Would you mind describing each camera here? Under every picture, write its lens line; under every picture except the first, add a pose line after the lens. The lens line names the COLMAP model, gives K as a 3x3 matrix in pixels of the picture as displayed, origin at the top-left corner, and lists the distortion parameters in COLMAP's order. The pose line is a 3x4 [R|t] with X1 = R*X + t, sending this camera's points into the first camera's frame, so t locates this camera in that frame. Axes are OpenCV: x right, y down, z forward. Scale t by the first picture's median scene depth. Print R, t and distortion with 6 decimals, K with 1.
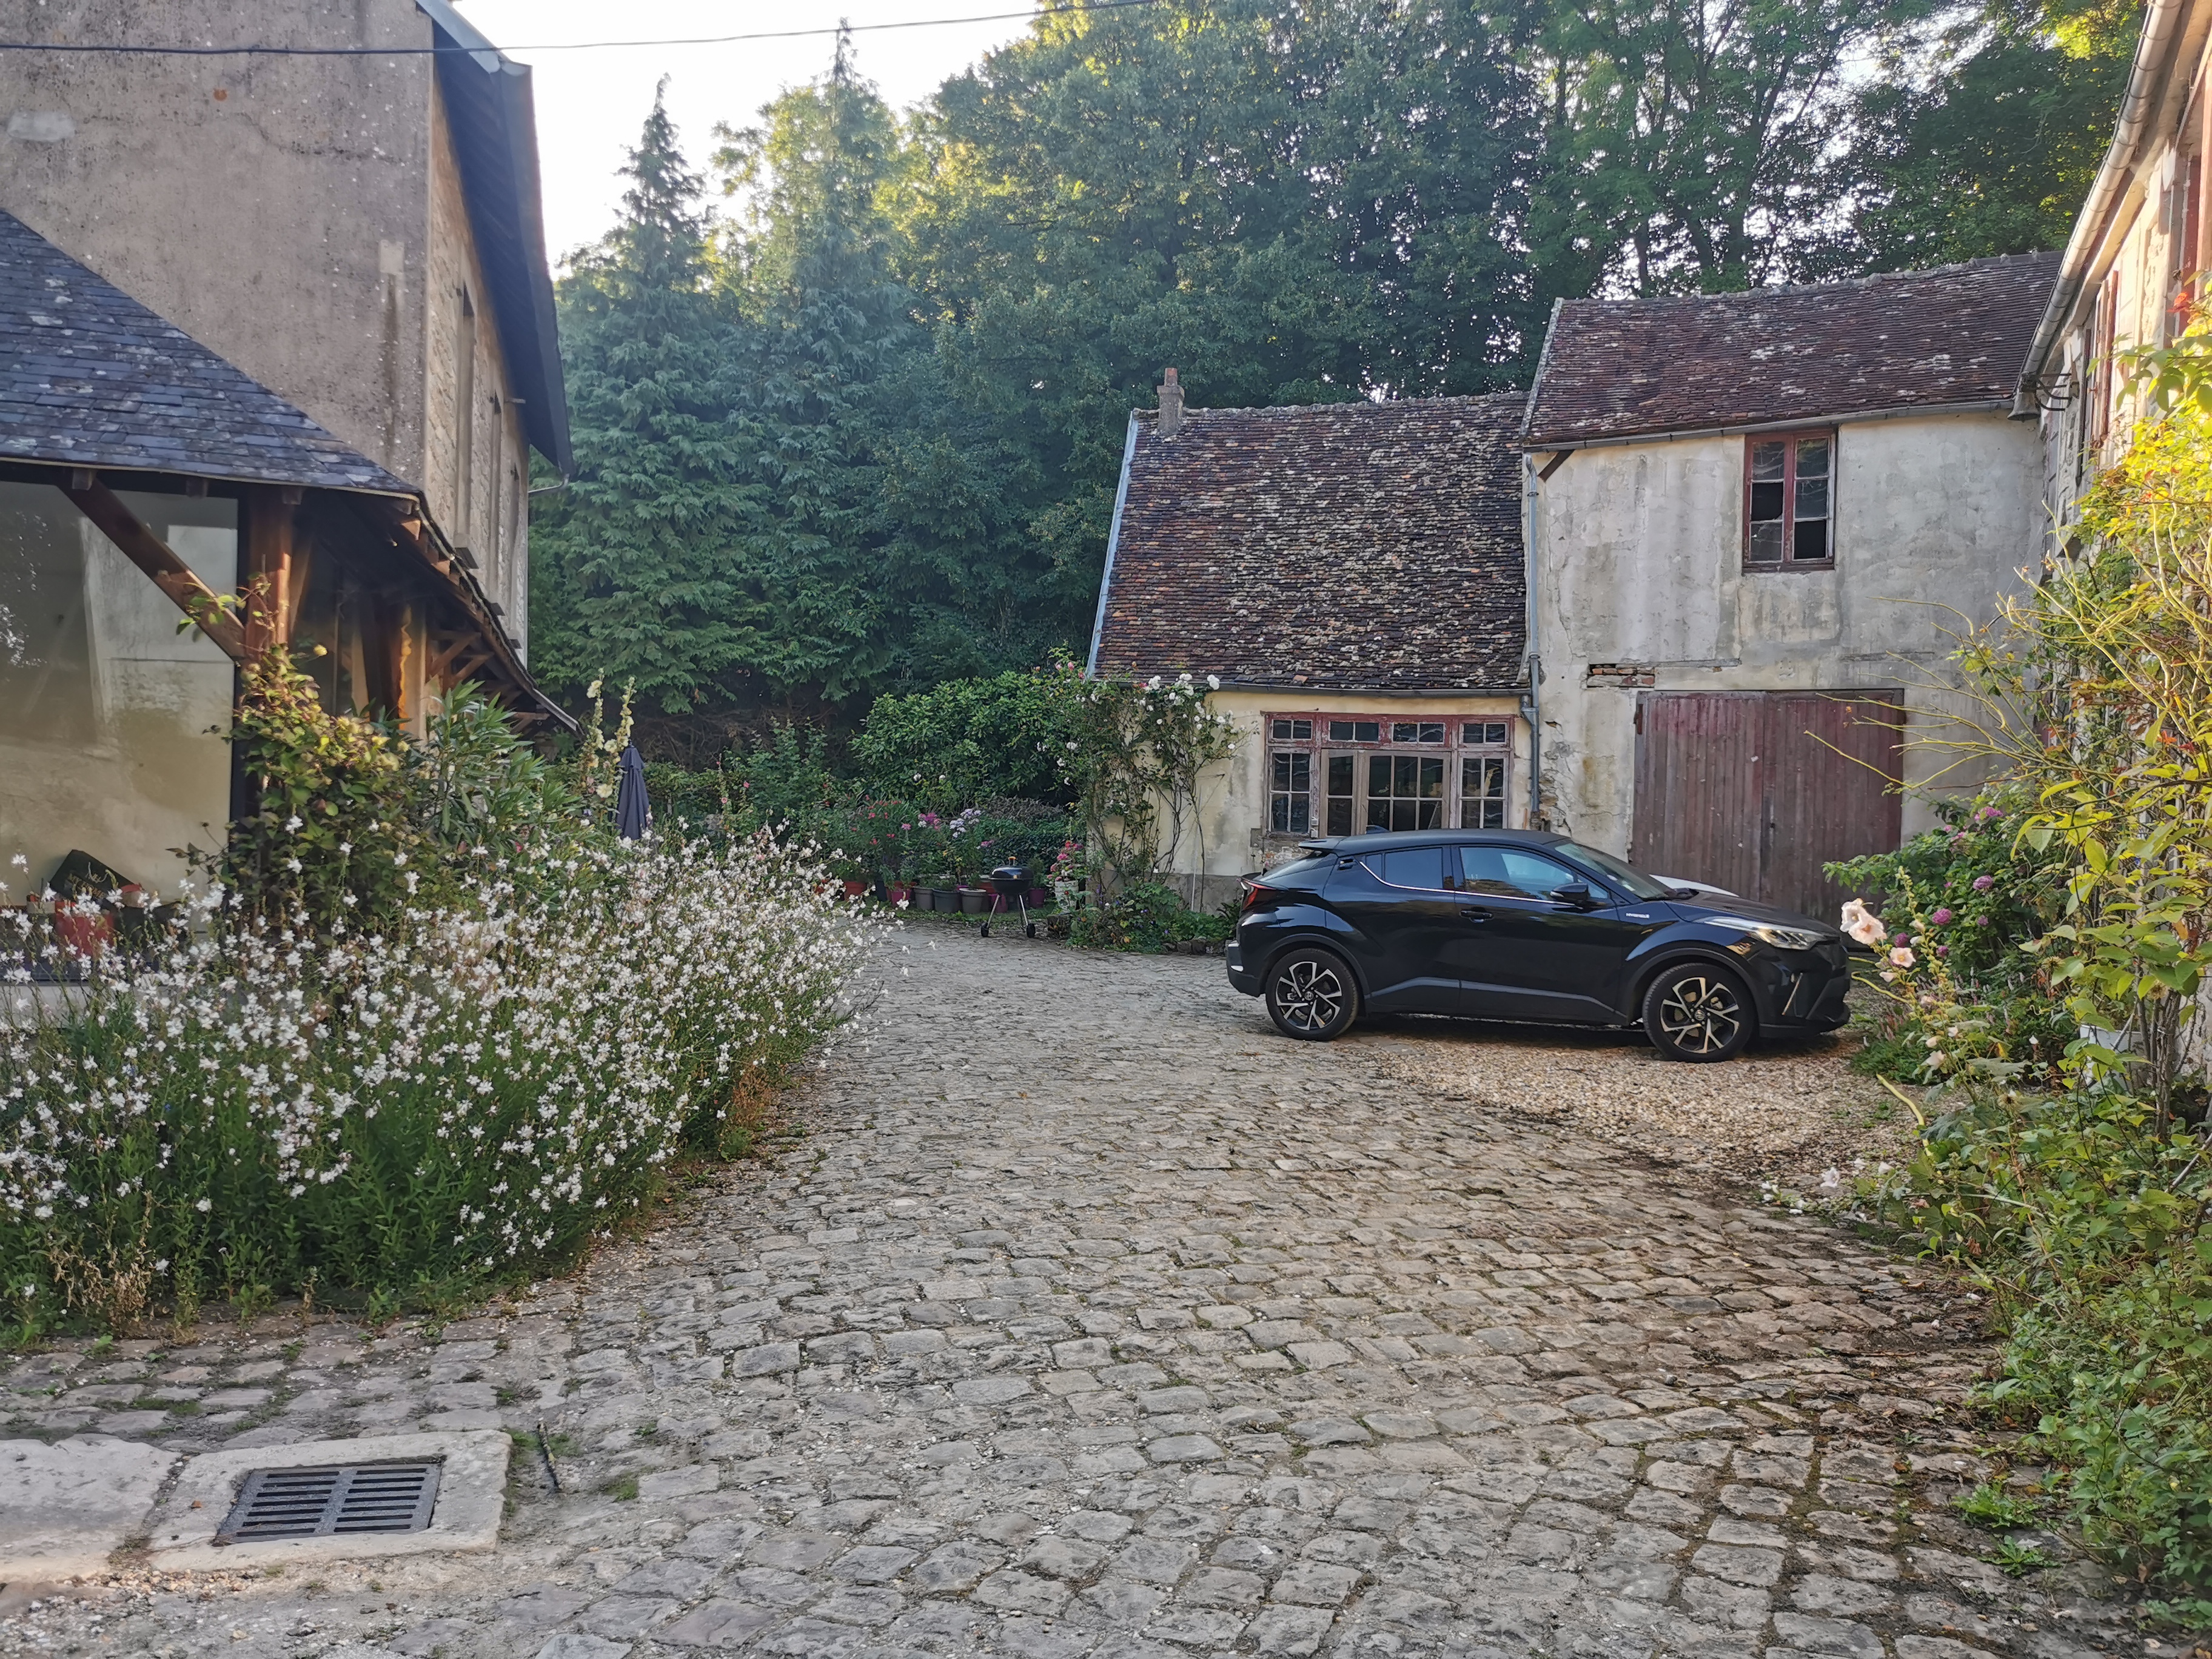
lens RADIAL K [[1706.4, 0, 1104.2], [0, 1706.4, 829.5], [0, 0, 1]] dist [0.044682, -0.040894]
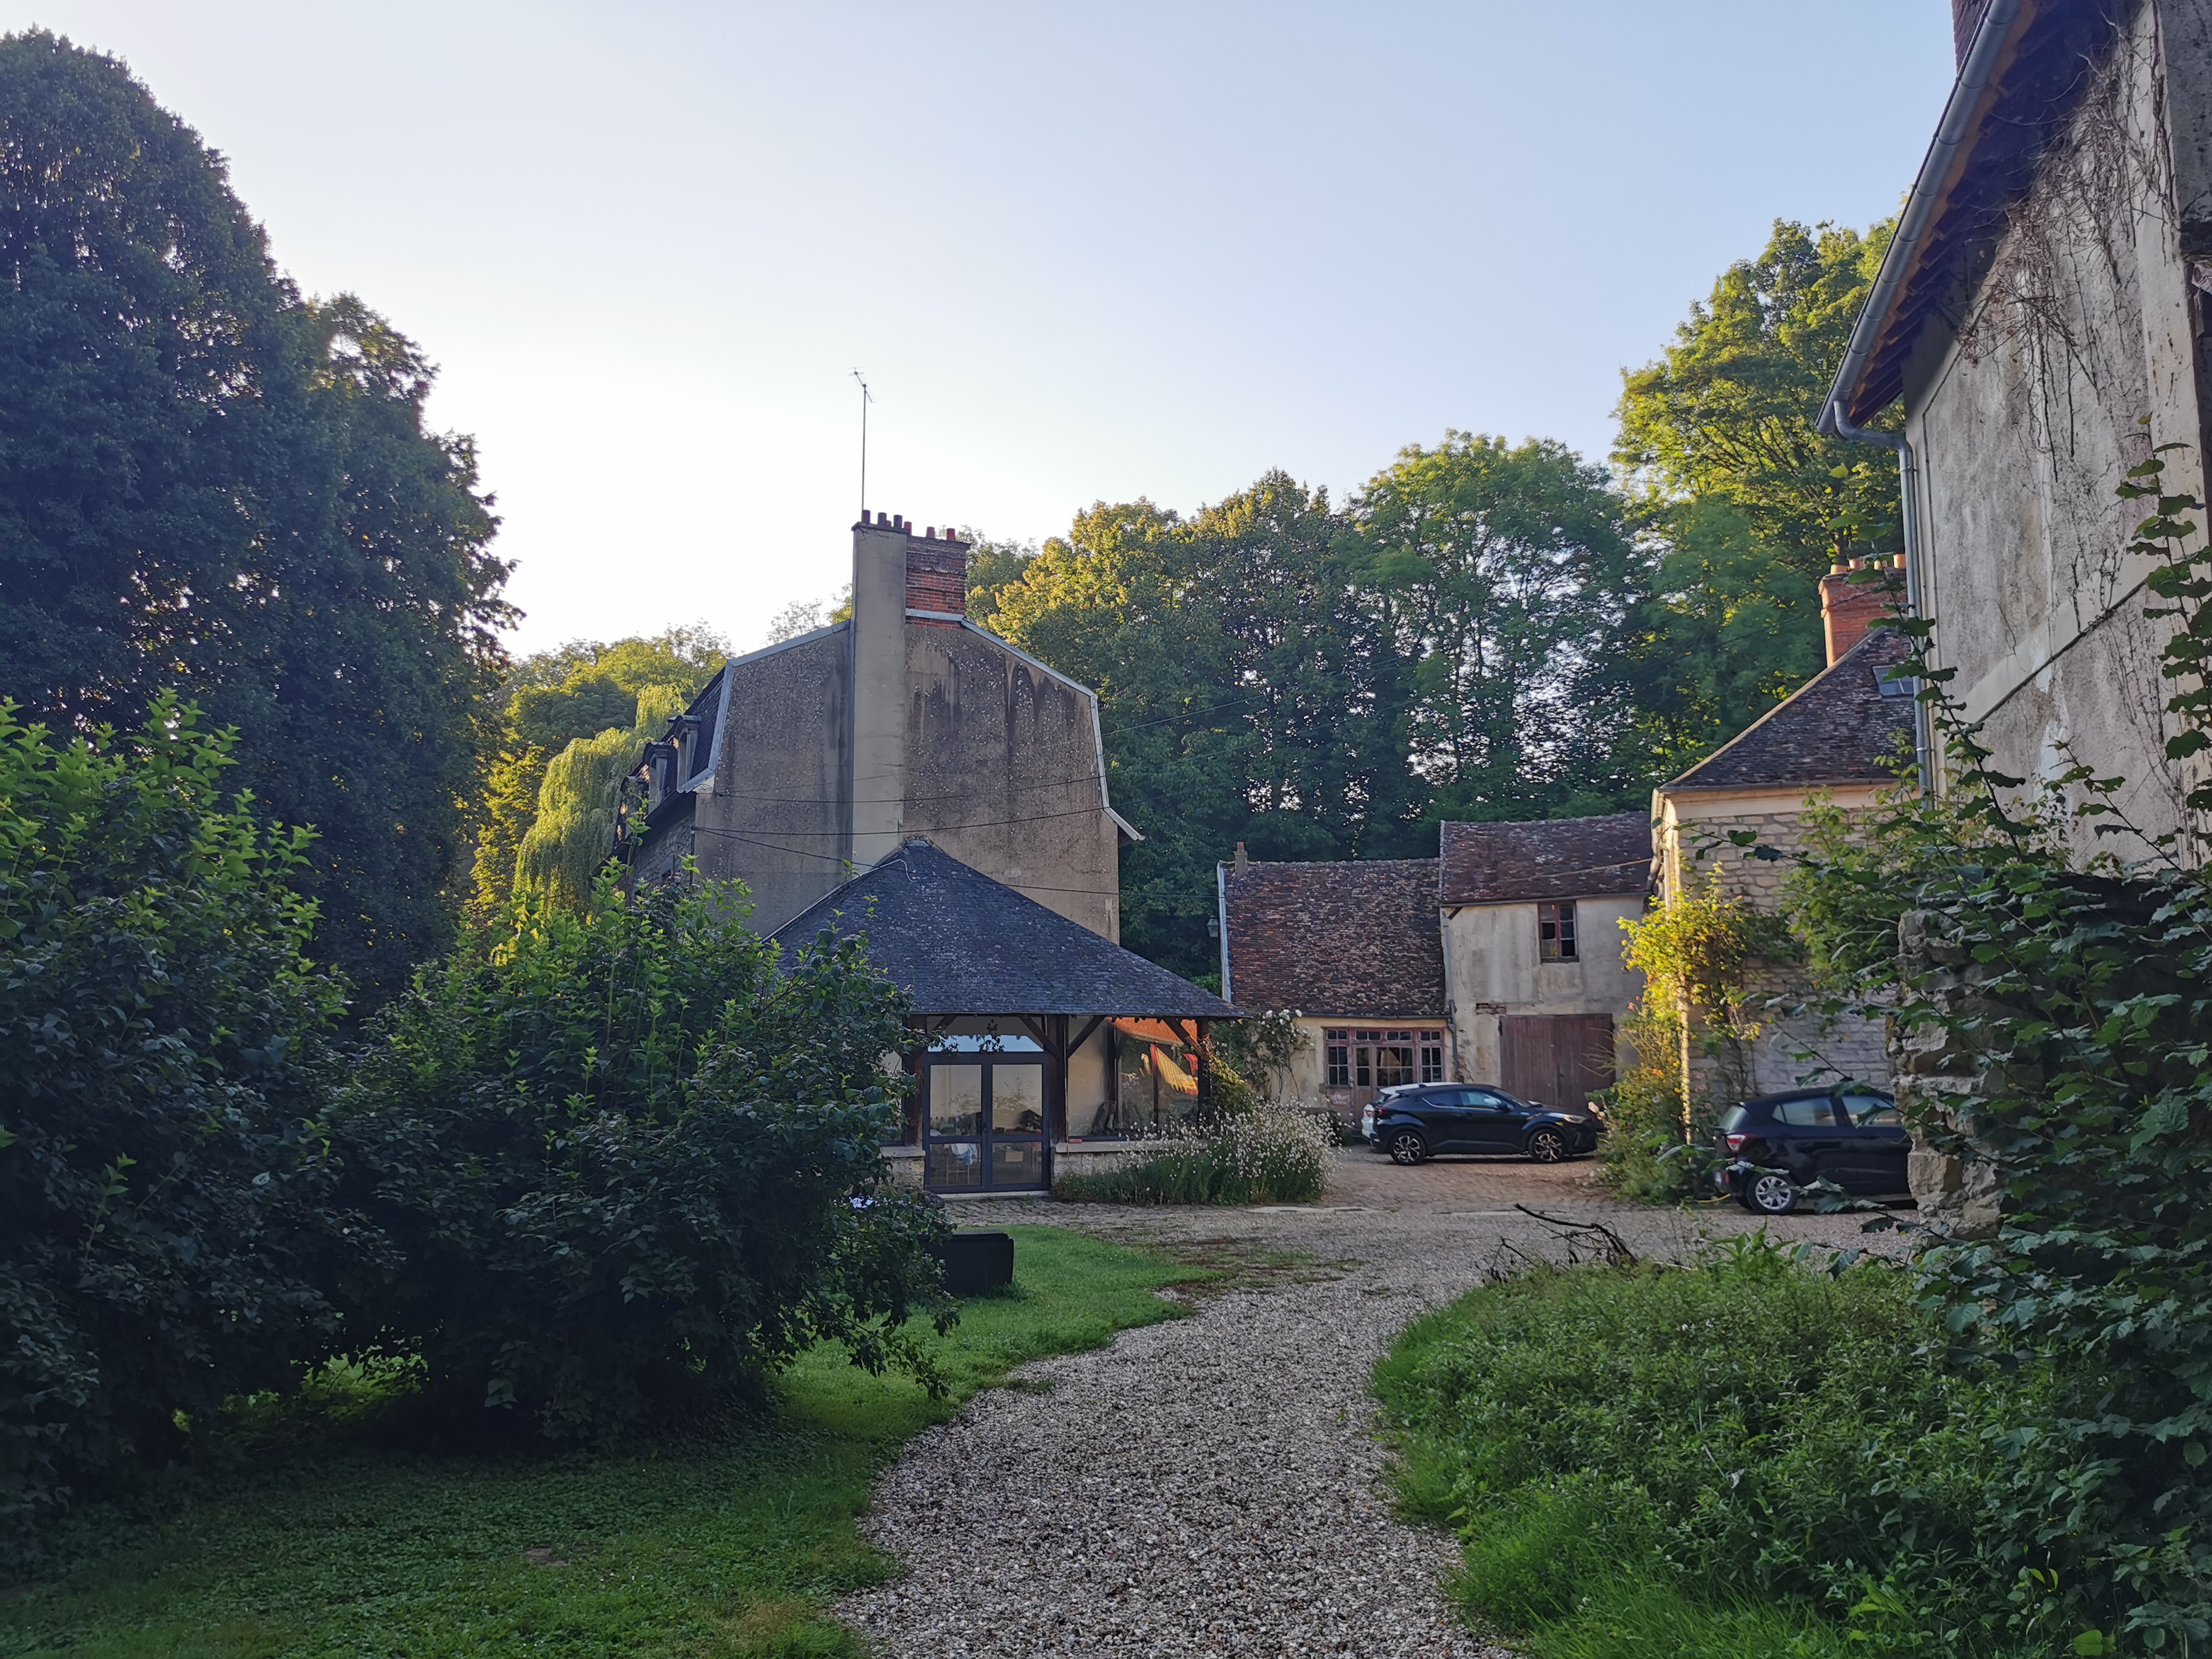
lens RADIAL K [[1706.4, 0, 1107.5], [0, 1706.4, 833.6], [0, 0, 1]] dist [0.044682, -0.040894]
pose [[0.991036, -0.016954, 0.132517, -0.435955], [0.035148, 0.990059, -0.136189, -0.027727], [-0.128891, 0.139626, 0.981780, -1.035971]]
